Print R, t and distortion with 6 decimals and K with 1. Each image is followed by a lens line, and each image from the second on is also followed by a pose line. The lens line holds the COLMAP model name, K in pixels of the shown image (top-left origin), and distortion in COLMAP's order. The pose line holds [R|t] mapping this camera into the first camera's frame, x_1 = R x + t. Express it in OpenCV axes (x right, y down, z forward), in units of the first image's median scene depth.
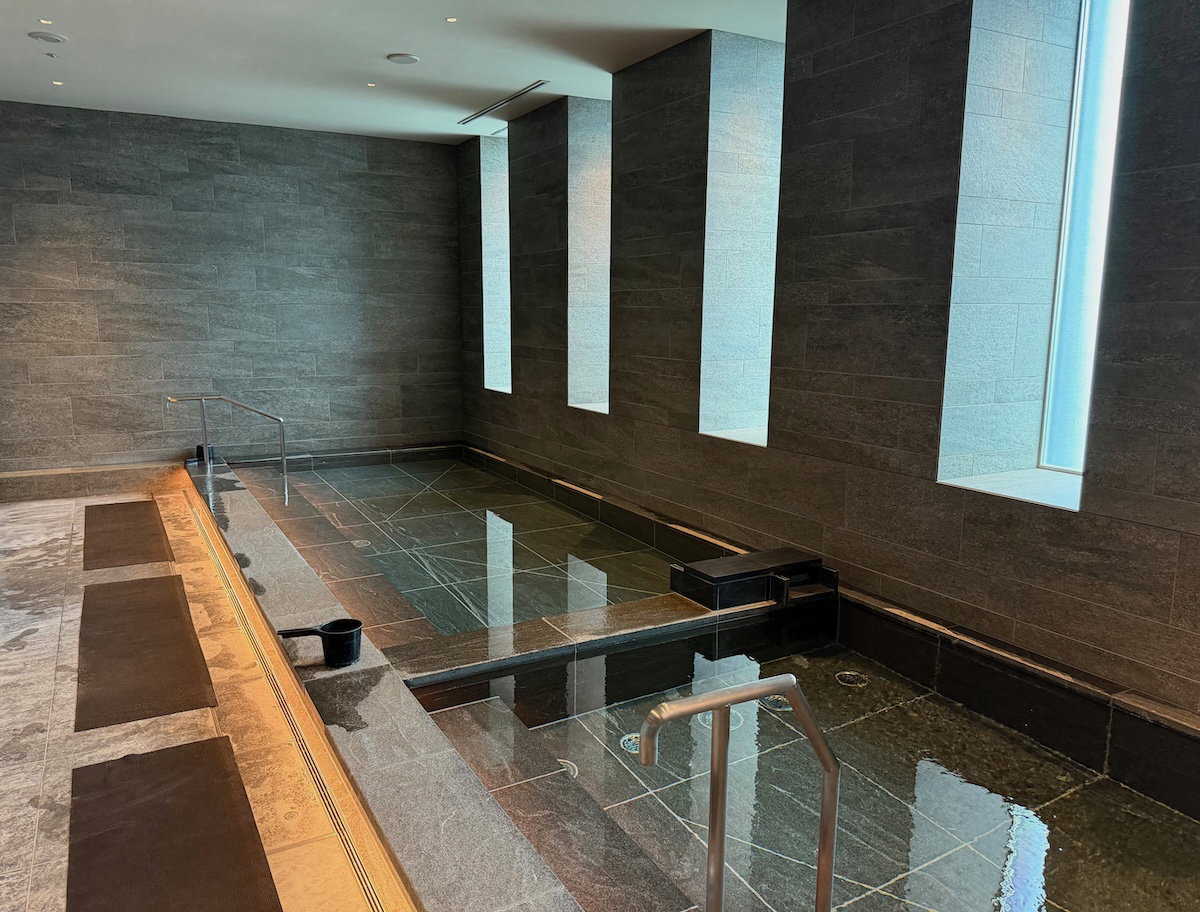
lens RADIAL K [[854.8, 0, 600.0], [0, 854.8, 456.0], [0, 0, 1]] dist [0.068716, -0.096659]
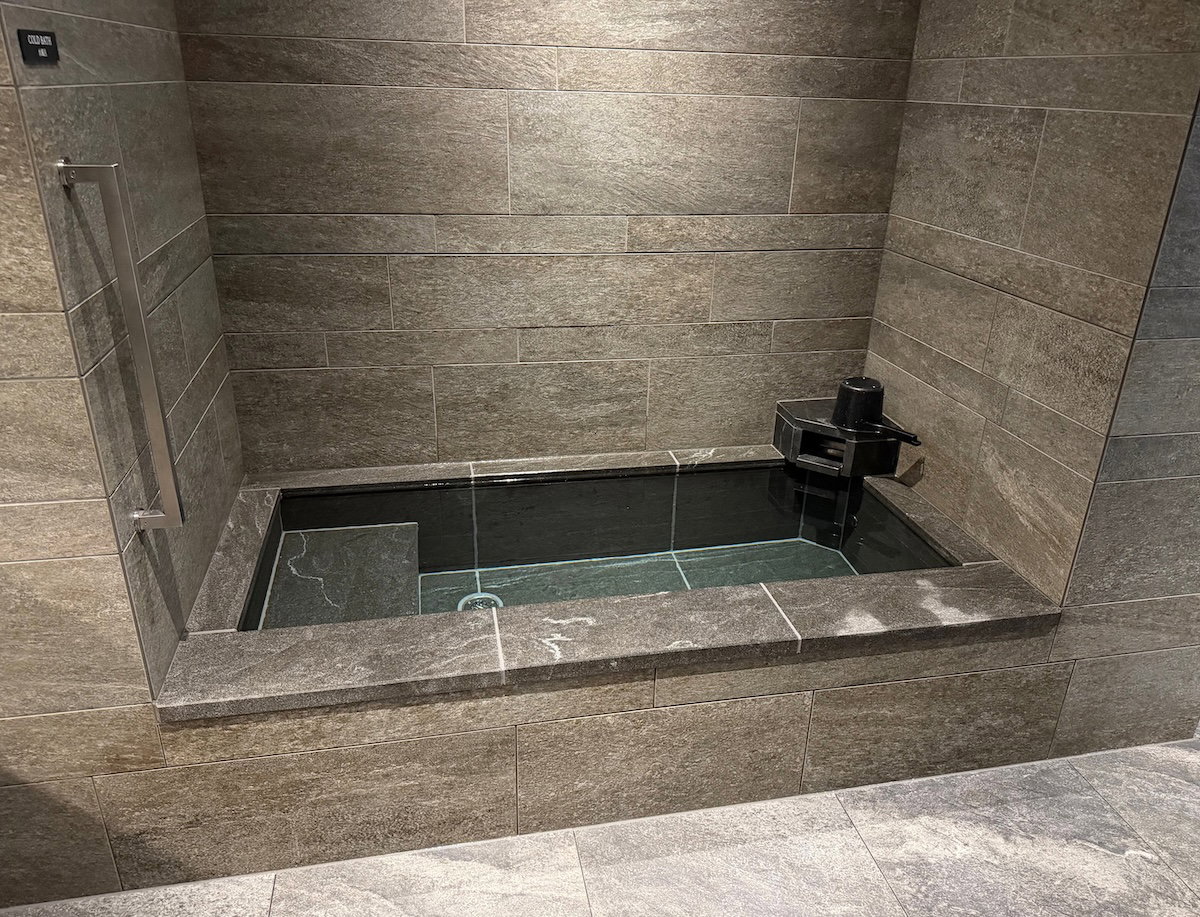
lens RADIAL K [[799.8, 0, 600.0], [0, 799.8, 458.5], [0, 0, 1]] dist [-0.001227, -0.000513]
pose [[0.304122, -0.383755, 0.871918, -0.162656], [0.131640, 0.923421, 0.360507, -0.129107], [-0.943494, 0.005142, 0.331351, 0.749858]]
